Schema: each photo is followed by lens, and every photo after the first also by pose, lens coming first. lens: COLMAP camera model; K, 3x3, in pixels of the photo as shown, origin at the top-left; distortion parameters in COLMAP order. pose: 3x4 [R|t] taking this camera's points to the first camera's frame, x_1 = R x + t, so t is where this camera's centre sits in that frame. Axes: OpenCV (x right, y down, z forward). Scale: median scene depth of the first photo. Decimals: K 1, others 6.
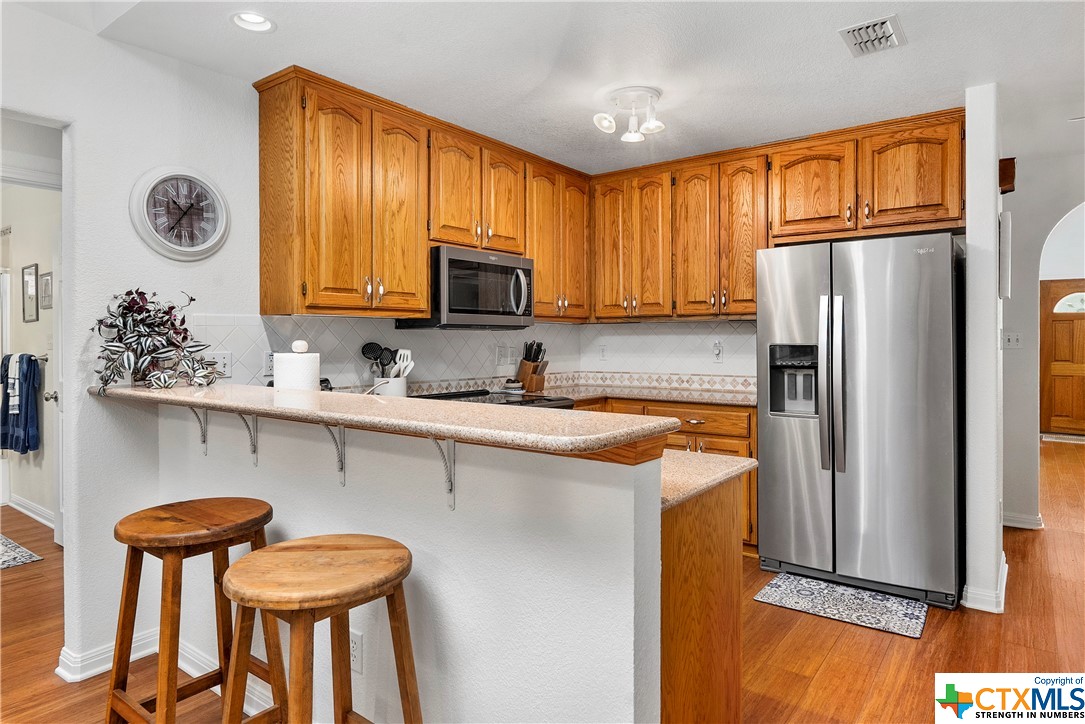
lens RADIAL K [[652.7, 0, 545.9], [0, 652.7, 334.4], [0, 0, 1]] dist [0.002022, -0.000258]
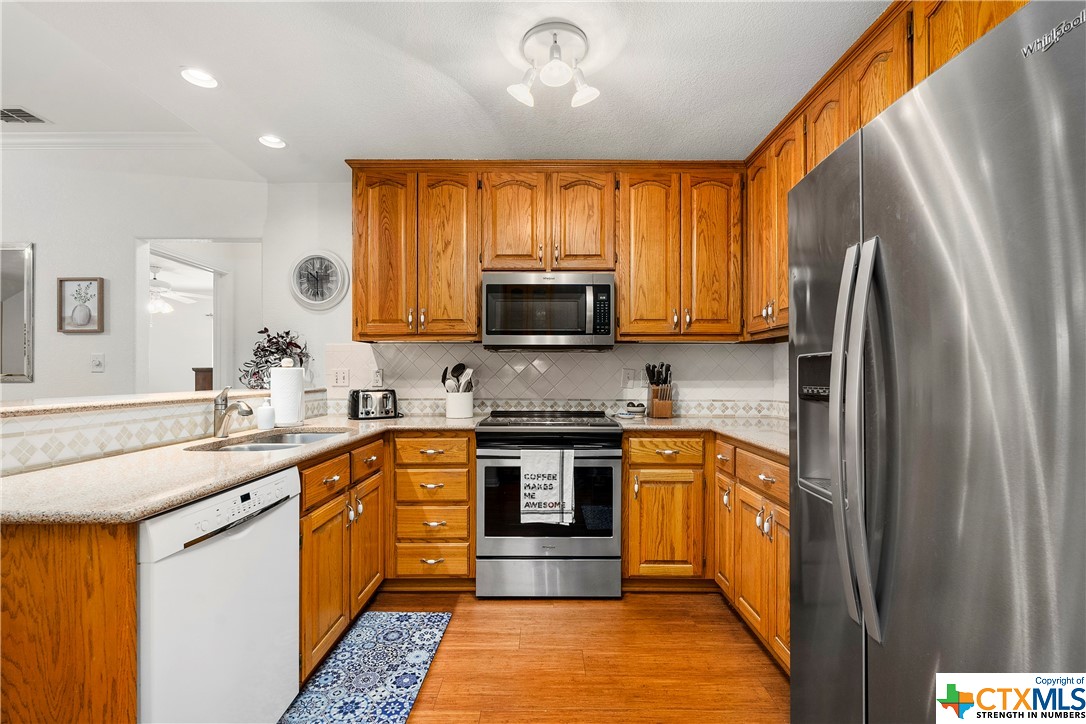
lens RADIAL K [[480.5, 0, 544.6], [0, 480.5, 368.7], [0, 0, 1]] dist [-0.001823, 0.000024]
pose [[0.597197, -0.006065, -0.802072, 0.477563], [0.002977, 0.999981, -0.005345, 0.024284], [0.802089, 0.000804, 0.597204, 0.520208]]
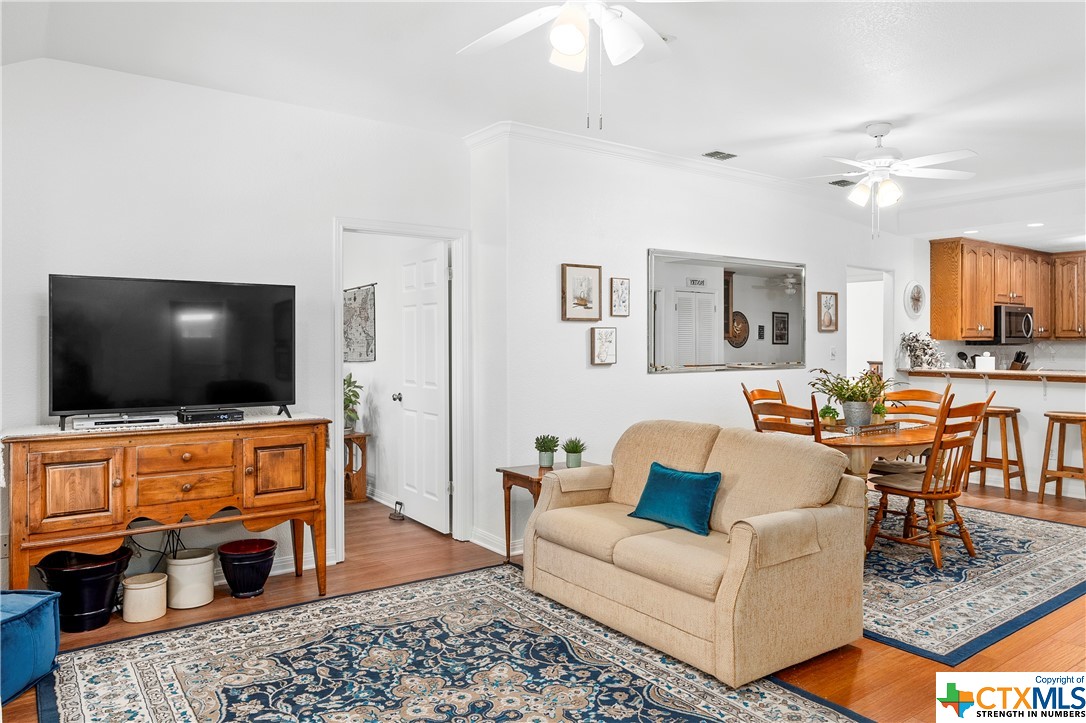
lens RADIAL K [[748.3, 0, 543.0], [0, 748.3, 361.5], [0, 0, 1]] dist [-0.000335, 0.000108]
pose [[0.957818, 0.005479, -0.287323, -0.757322], [0.002075, 0.999660, 0.025982, -0.019407], [0.287367, -0.025482, 0.957481, -1.477262]]
